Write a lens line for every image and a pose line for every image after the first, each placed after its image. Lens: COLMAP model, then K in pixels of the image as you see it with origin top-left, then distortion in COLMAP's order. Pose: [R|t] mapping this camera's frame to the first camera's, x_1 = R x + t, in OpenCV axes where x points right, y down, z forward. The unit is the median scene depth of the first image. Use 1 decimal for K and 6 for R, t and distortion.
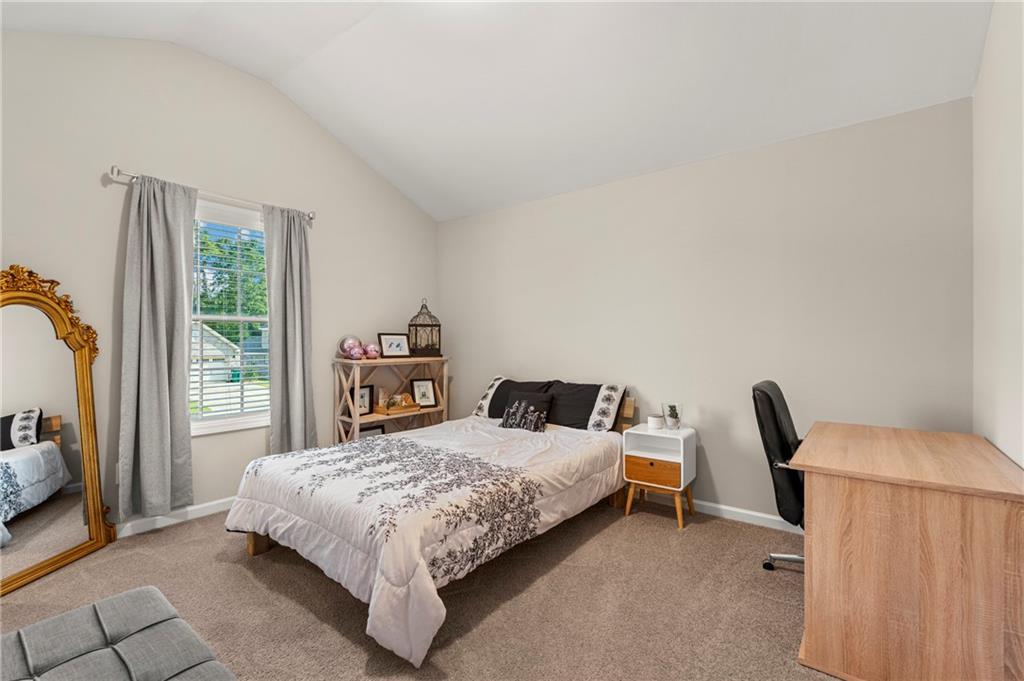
lens RADIAL K [[454.9, 0, 514.8], [0, 454.9, 341.2], [0, 0, 1]] dist [-0.000535, 0.000412]
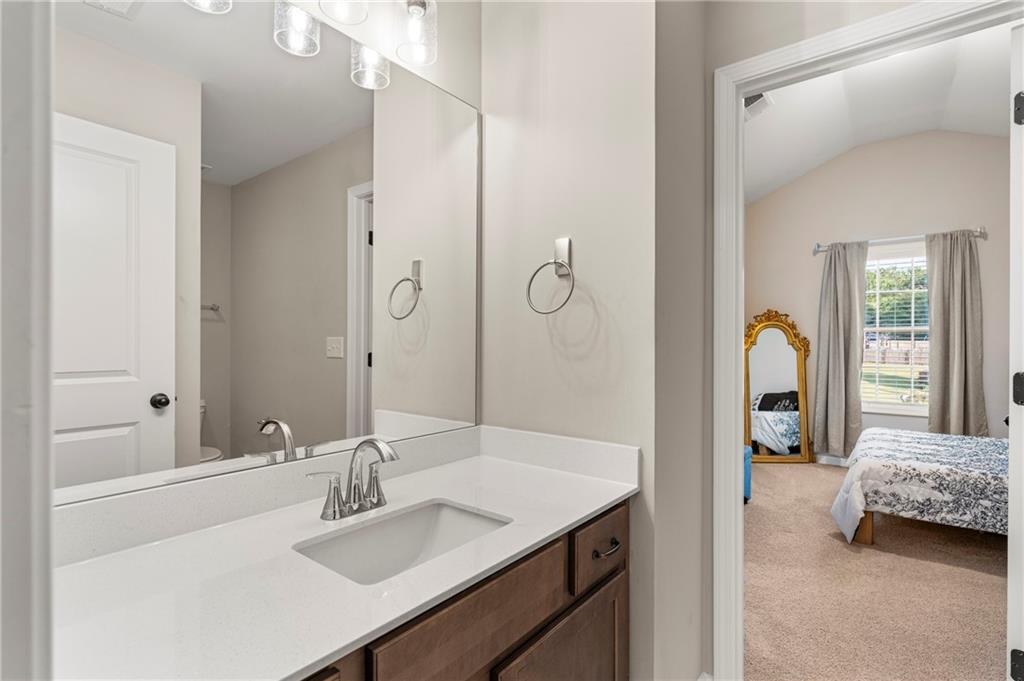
lens RADIAL K [[478.3, 0, 517.0], [0, 478.3, 340.0], [0, 0, 1]] dist [-0.006769, -0.000588]
pose [[0.008118, -0.008203, -0.999933, 1.043463], [-0.008152, 0.999933, -0.008270, 0.001013], [0.999934, 0.008218, 0.008050, -0.158230]]
